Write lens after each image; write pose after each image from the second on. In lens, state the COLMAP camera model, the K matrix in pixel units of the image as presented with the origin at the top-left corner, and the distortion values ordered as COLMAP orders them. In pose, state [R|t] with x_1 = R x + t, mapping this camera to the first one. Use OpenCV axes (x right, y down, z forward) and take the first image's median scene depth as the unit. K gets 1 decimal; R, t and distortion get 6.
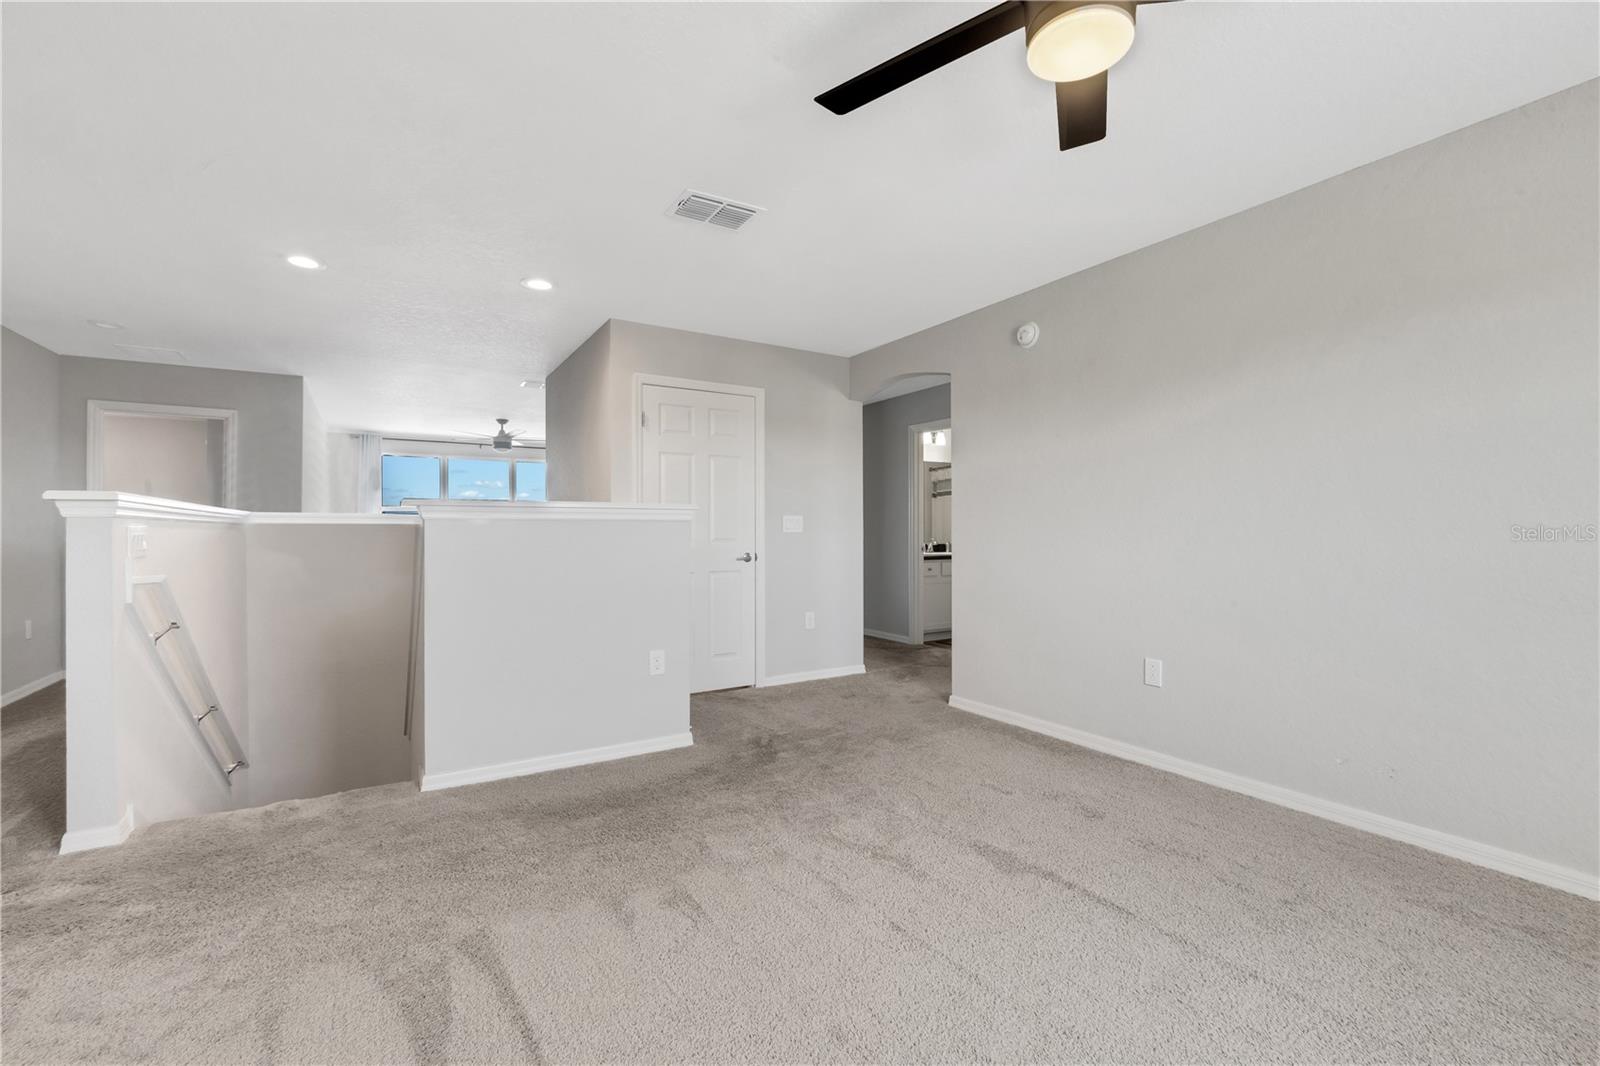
lens RADIAL K [[699.5, 0, 786.6], [0, 699.5, 533.3], [0, 0, 1]] dist [0.000212, -0.000012]
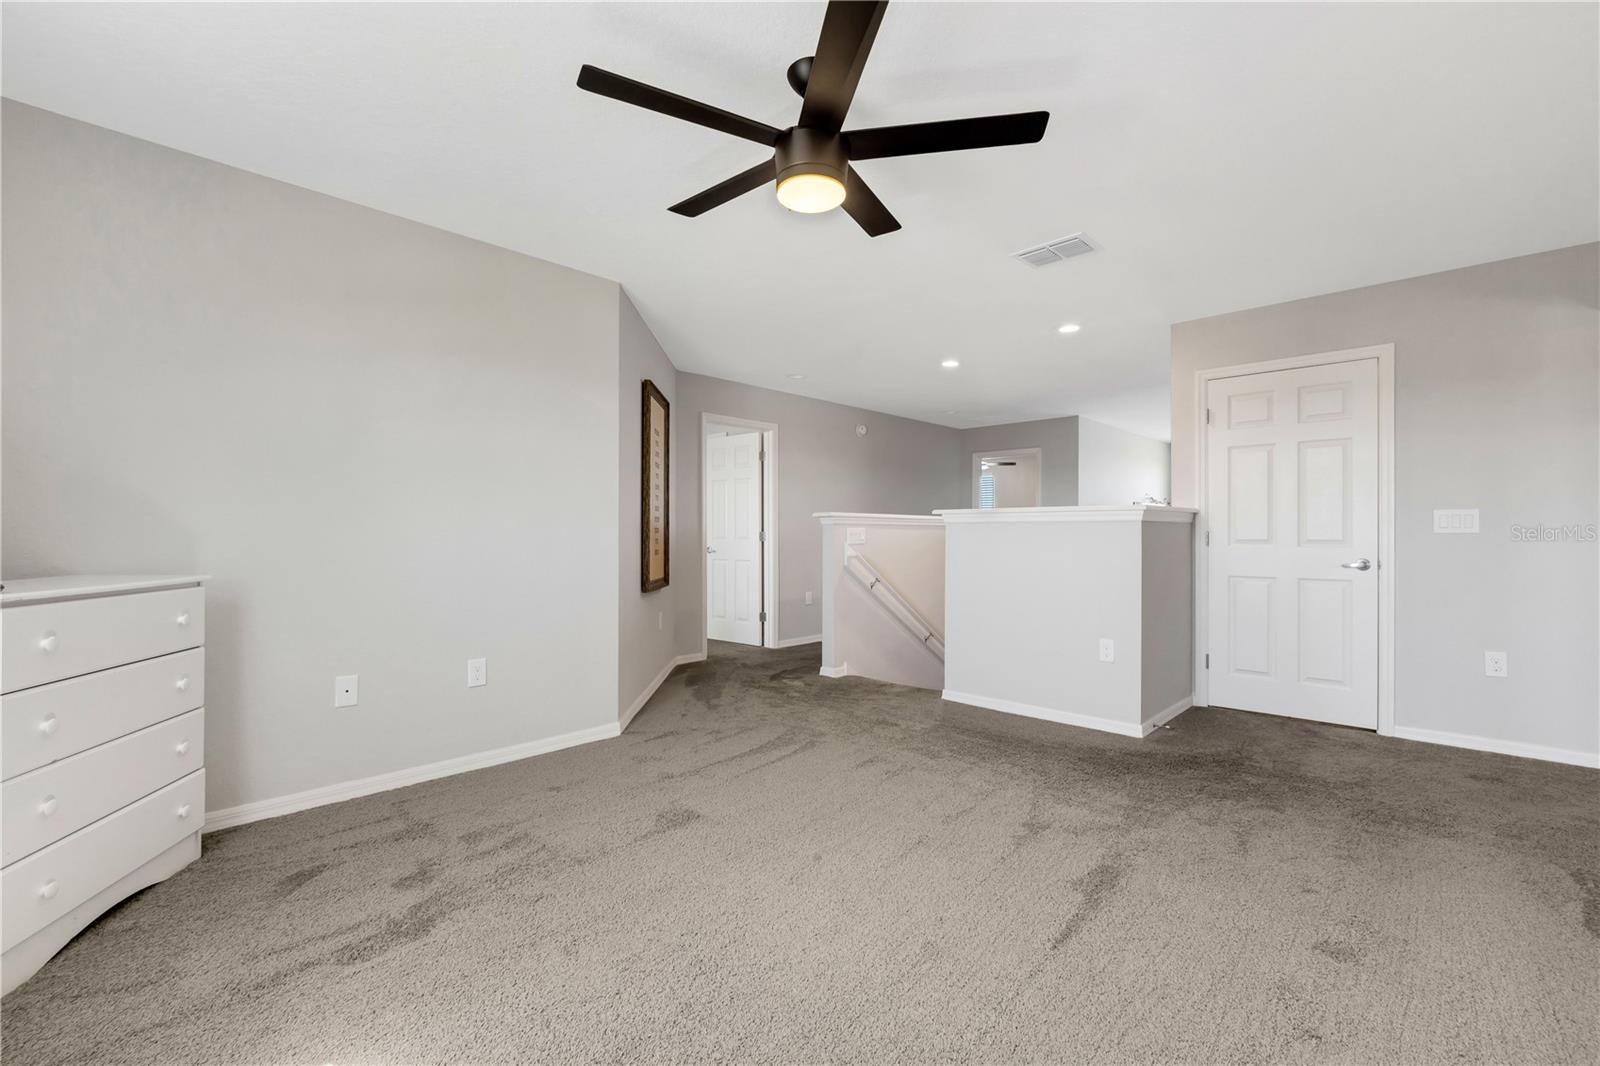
lens RADIAL K [[699.5, 0, 786.6], [0, 699.5, 533.3], [0, 0, 1]] dist [0.000212, -0.000012]
pose [[0.226810, 0.002445, -0.973936, 0.672777], [-0.005837, 0.999982, 0.001151, 0.002406], [0.973922, 0.005424, 0.226820, 0.229569]]
